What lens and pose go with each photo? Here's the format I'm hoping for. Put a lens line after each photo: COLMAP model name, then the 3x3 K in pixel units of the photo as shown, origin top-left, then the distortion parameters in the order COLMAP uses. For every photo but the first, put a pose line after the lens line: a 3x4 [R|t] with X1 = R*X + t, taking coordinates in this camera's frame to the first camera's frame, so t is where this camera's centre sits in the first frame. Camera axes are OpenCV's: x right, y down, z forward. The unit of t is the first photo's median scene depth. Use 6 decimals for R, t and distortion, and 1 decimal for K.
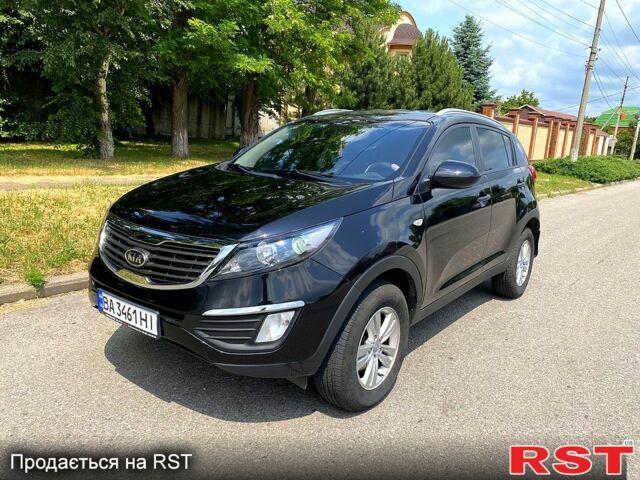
lens RADIAL K [[499.8, 0, 320.0], [0, 499.8, 240.0], [0, 0, 1]] dist [0.009342, 0.004020]
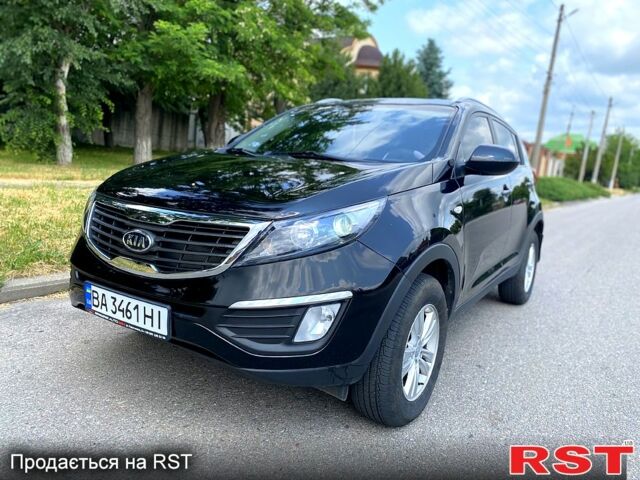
lens RADIAL K [[499.8, 0, 320.0], [0, 499.8, 240.0], [0, 0, 1]] dist [0.009342, 0.004020]
pose [[0.996218, 0.007446, 0.086566, -0.087693], [-0.003954, 0.999174, -0.040444, 0.039929], [-0.086796, 0.039949, 0.995425, 0.100804]]
